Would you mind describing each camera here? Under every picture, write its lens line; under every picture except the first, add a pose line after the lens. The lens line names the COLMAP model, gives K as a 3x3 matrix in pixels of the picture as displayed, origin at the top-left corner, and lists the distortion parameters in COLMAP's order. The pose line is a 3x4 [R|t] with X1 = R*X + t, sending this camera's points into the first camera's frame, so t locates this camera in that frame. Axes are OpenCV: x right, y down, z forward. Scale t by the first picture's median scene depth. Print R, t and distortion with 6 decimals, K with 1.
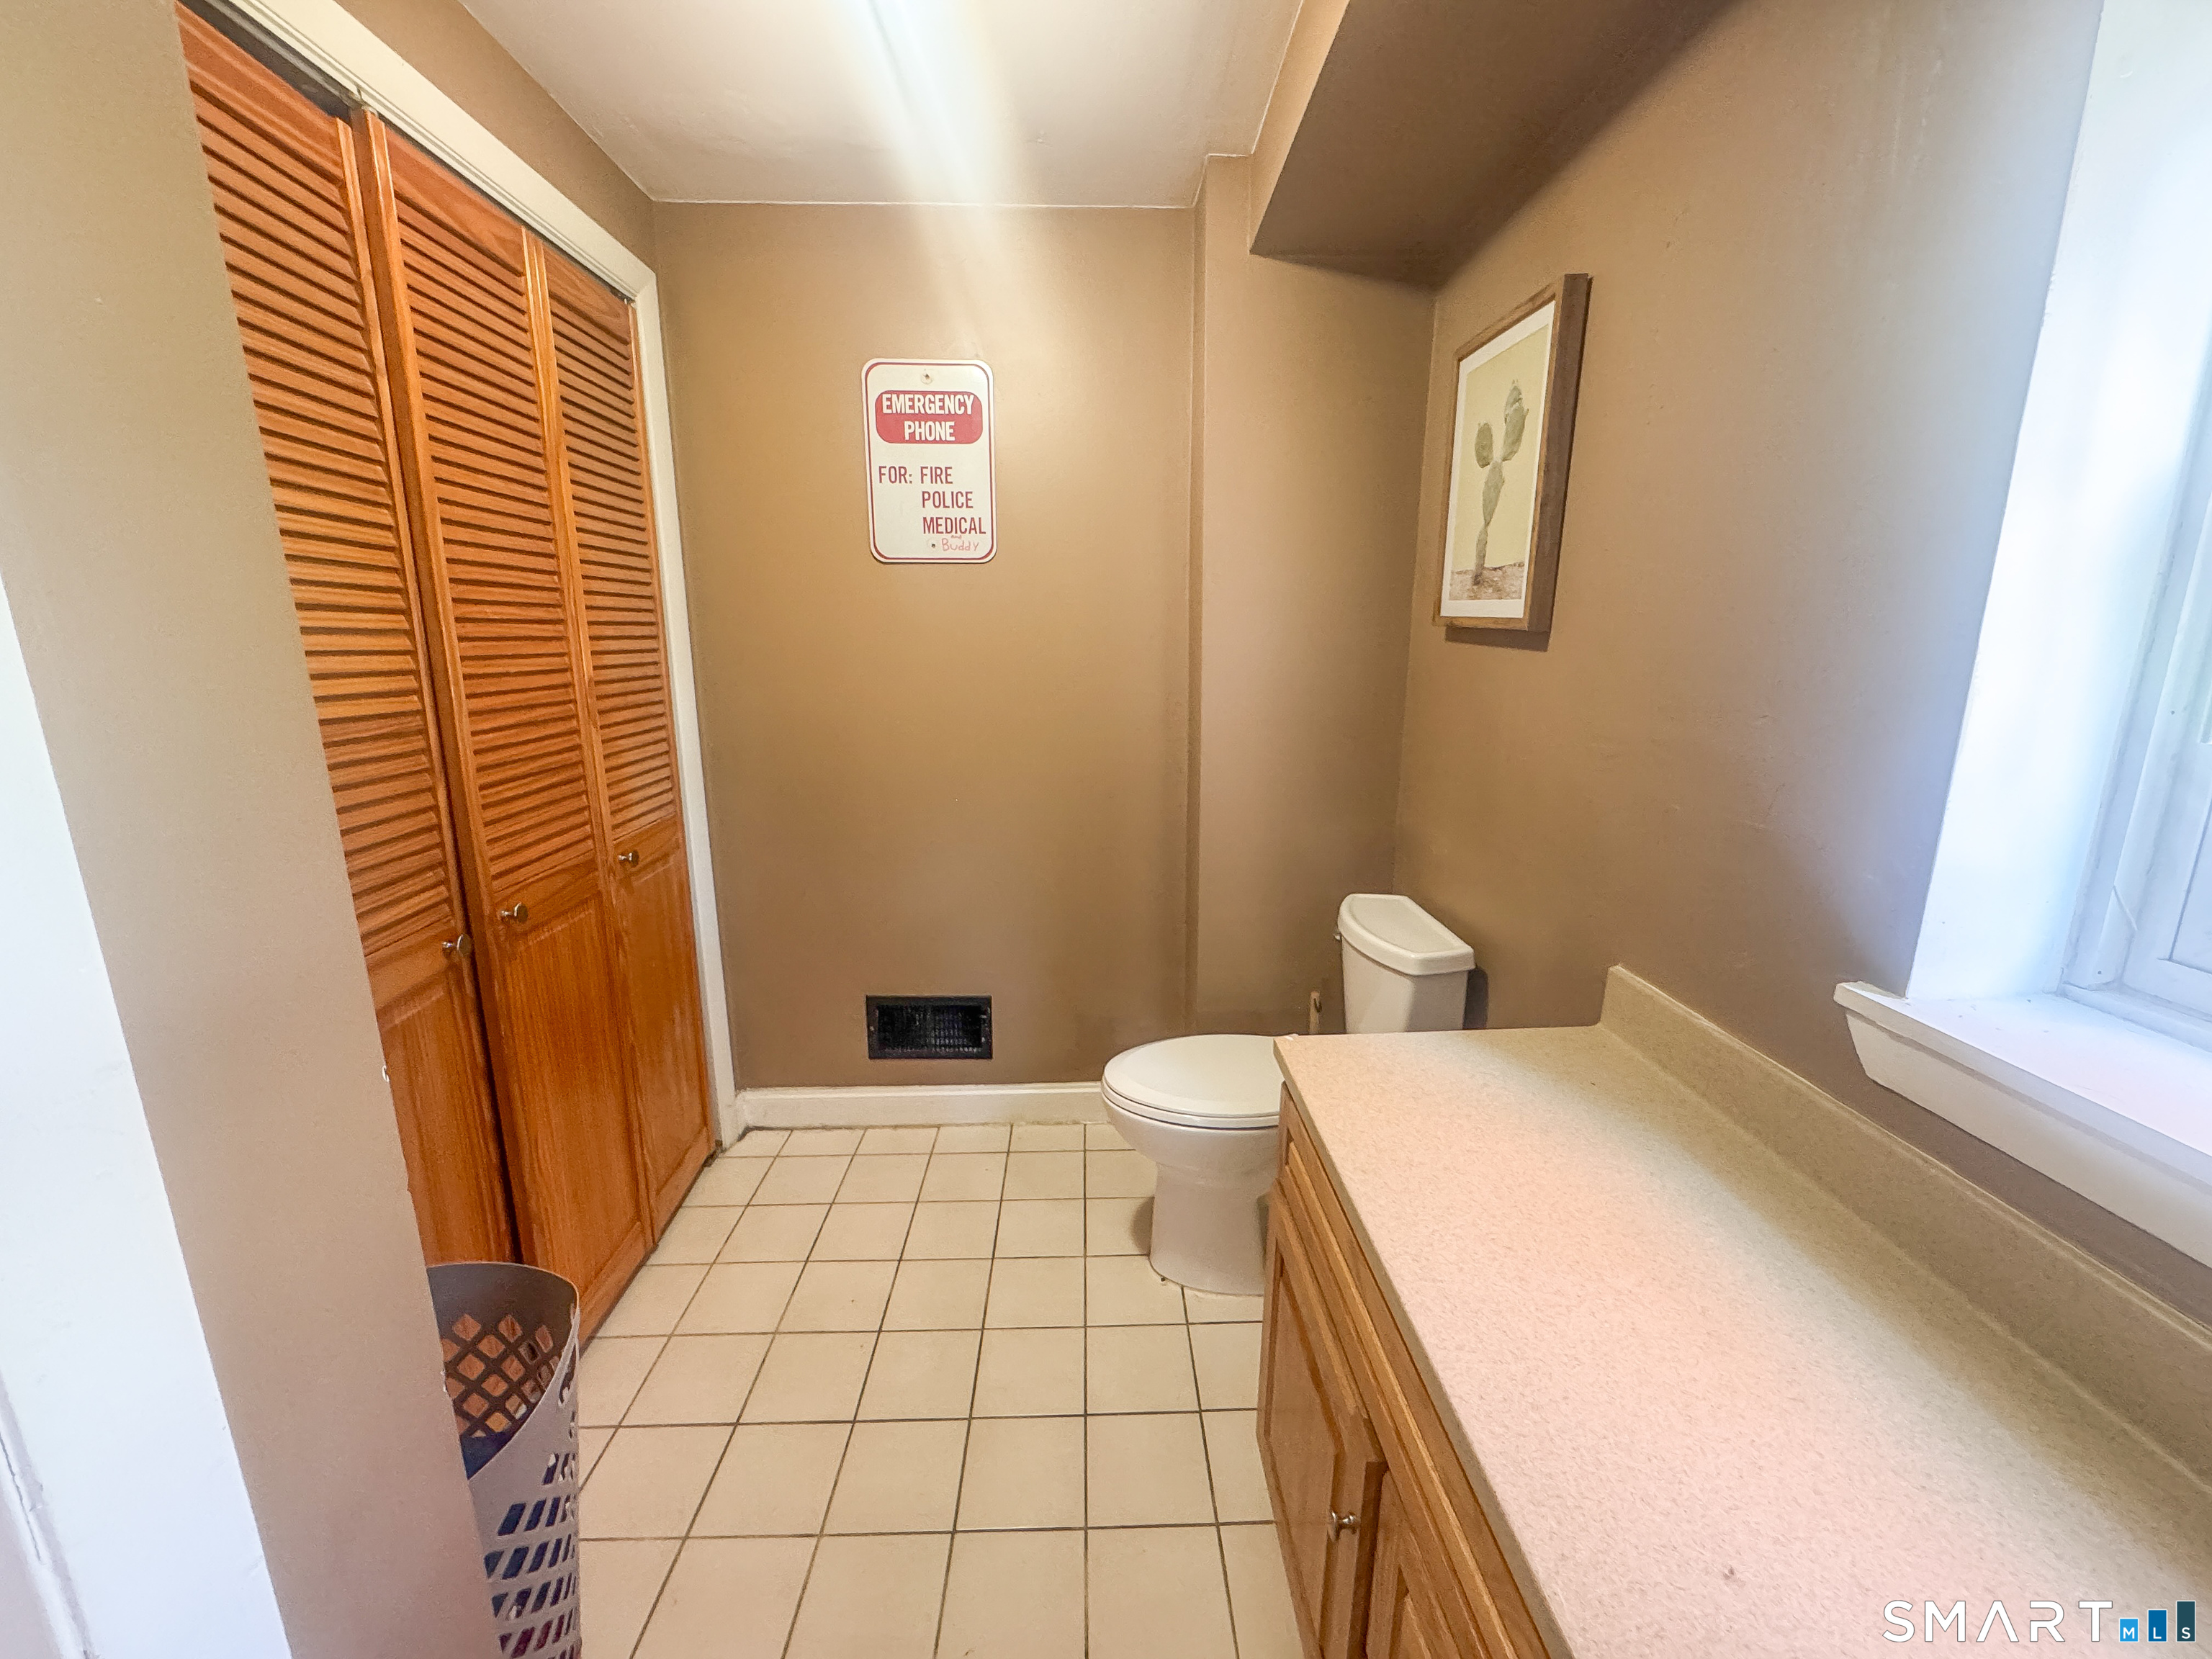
lens RADIAL K [[888.4, 0, 1102.6], [0, 888.4, 832.3], [0, 0, 1]] dist [0.000546, -0.000648]
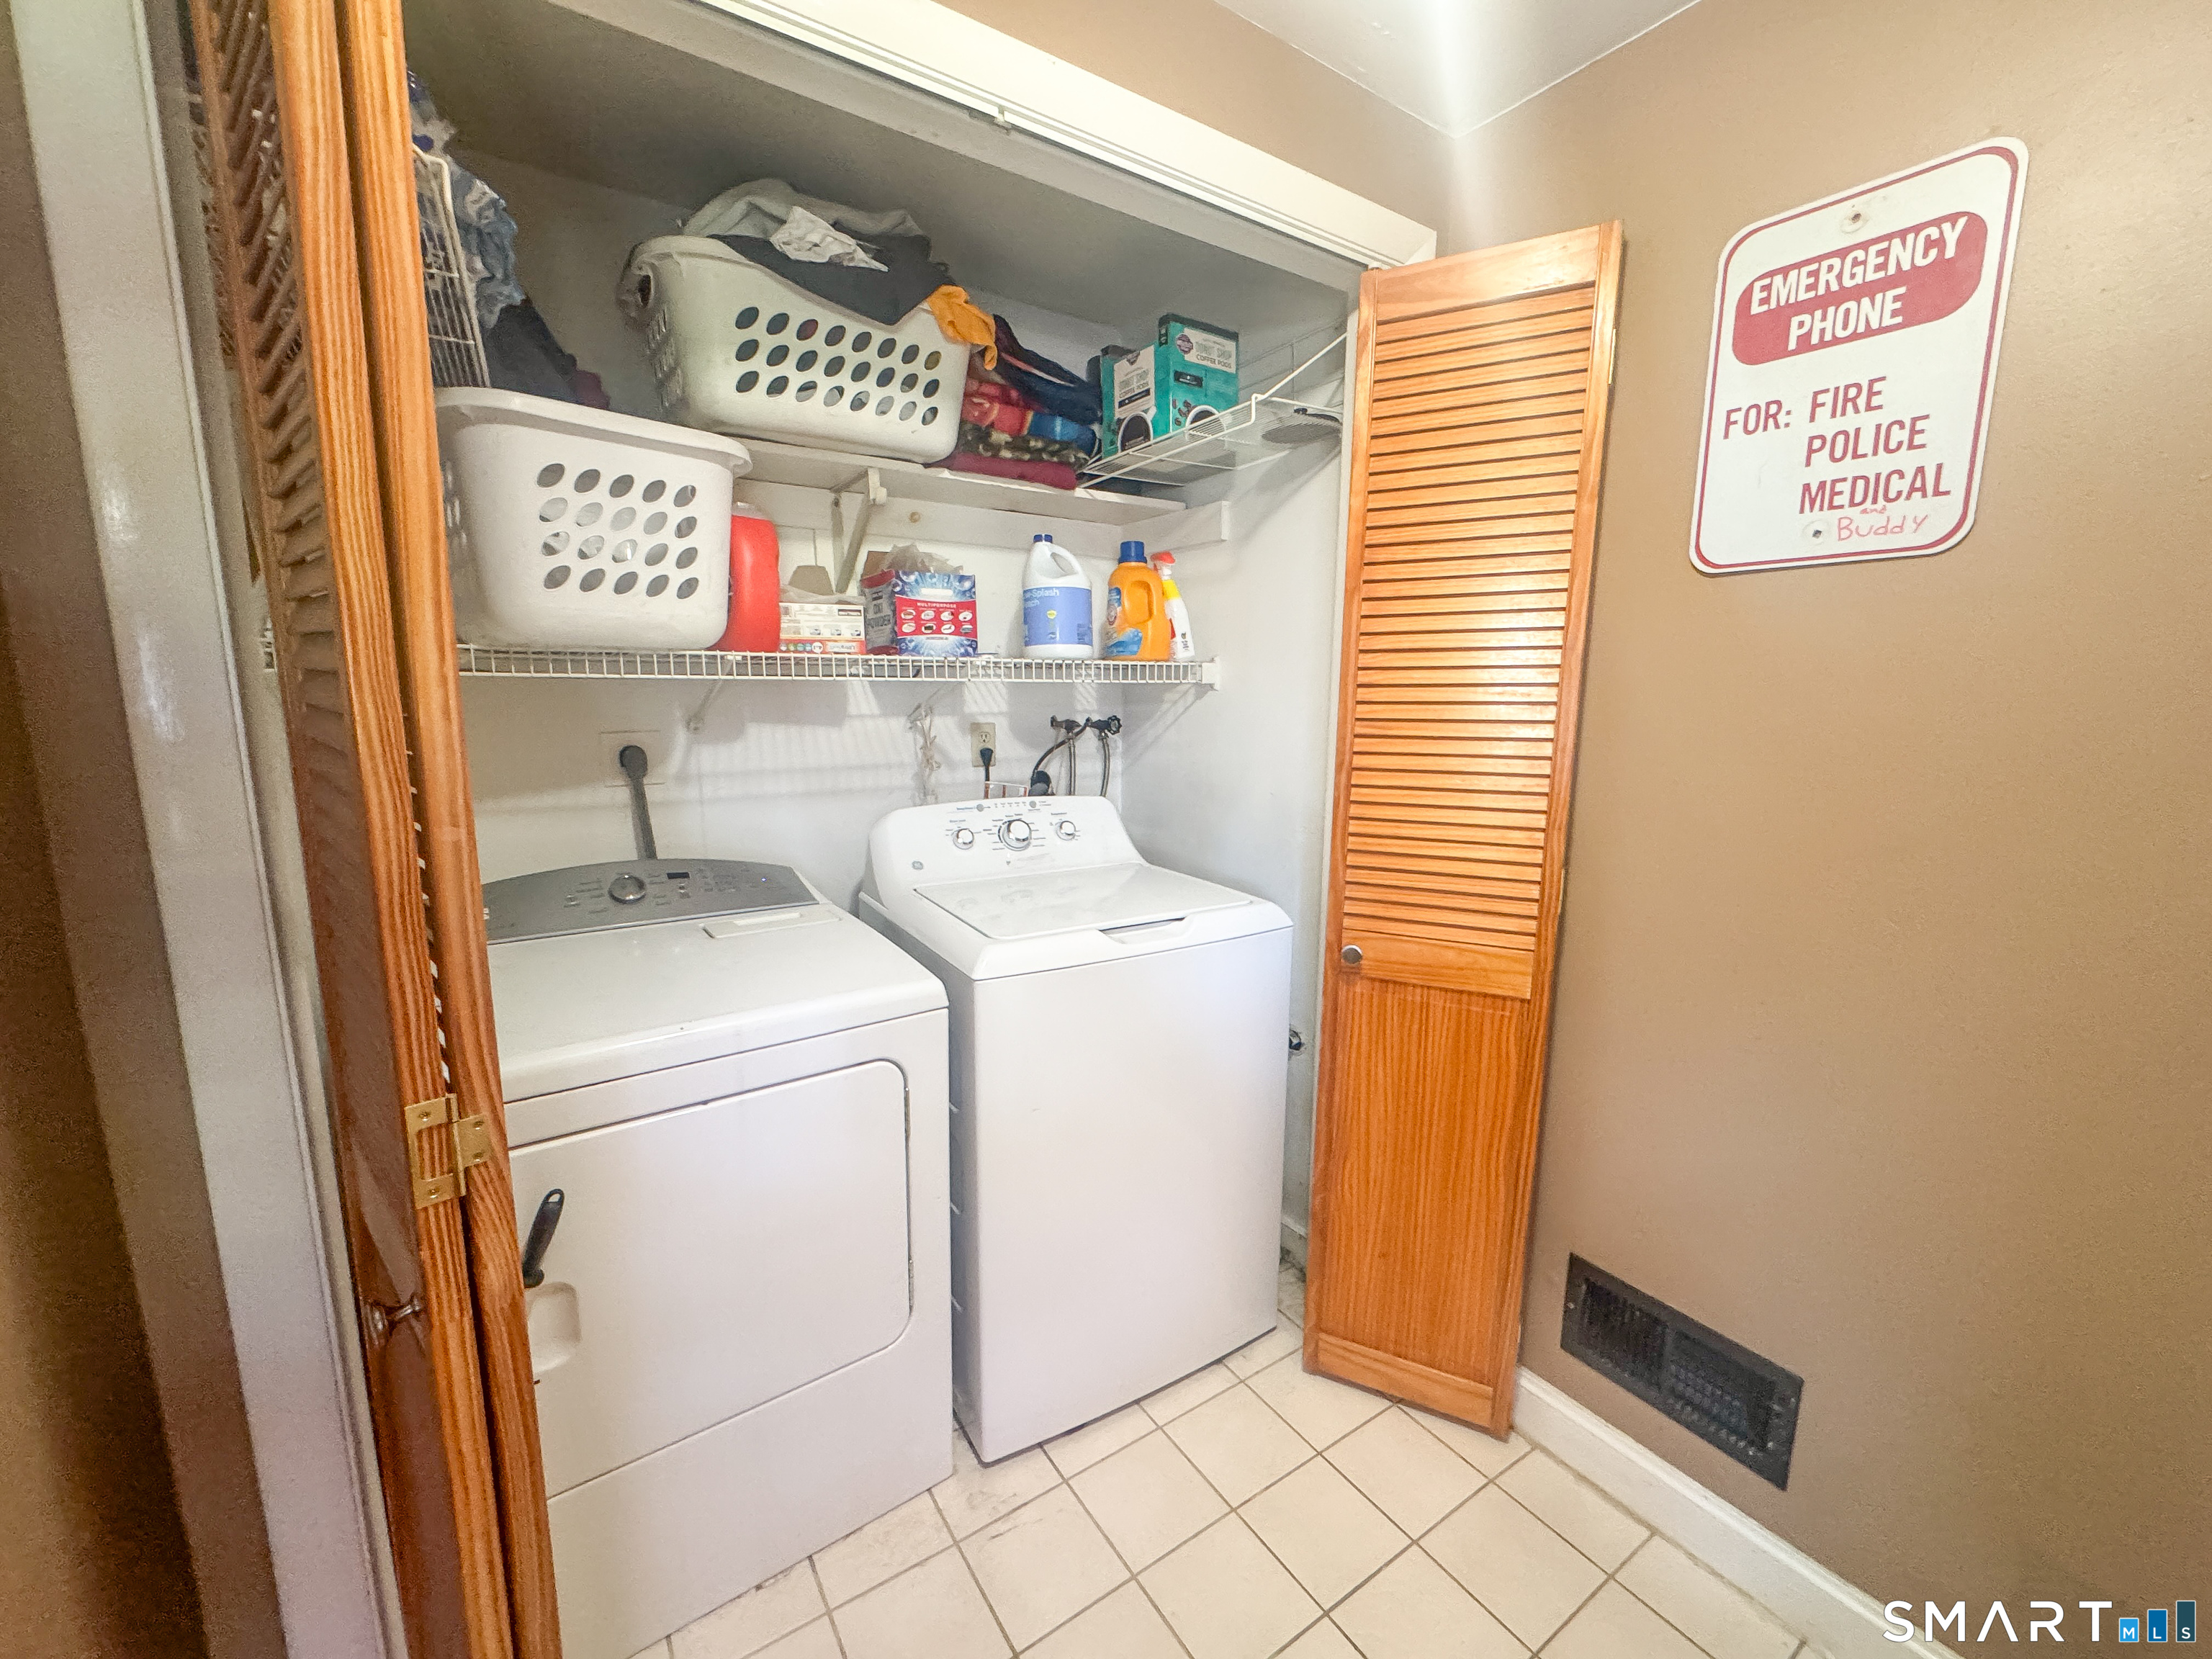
lens RADIAL K [[888.4, 0, 1115.8], [0, 888.4, 828.0], [0, 0, 1]] dist [0.000546, -0.000648]
pose [[0.542400, 0.134875, -0.829223, 0.051204], [-0.184911, 0.981990, 0.038772, -0.090522], [0.819518, 0.132303, 0.557571, 0.379649]]
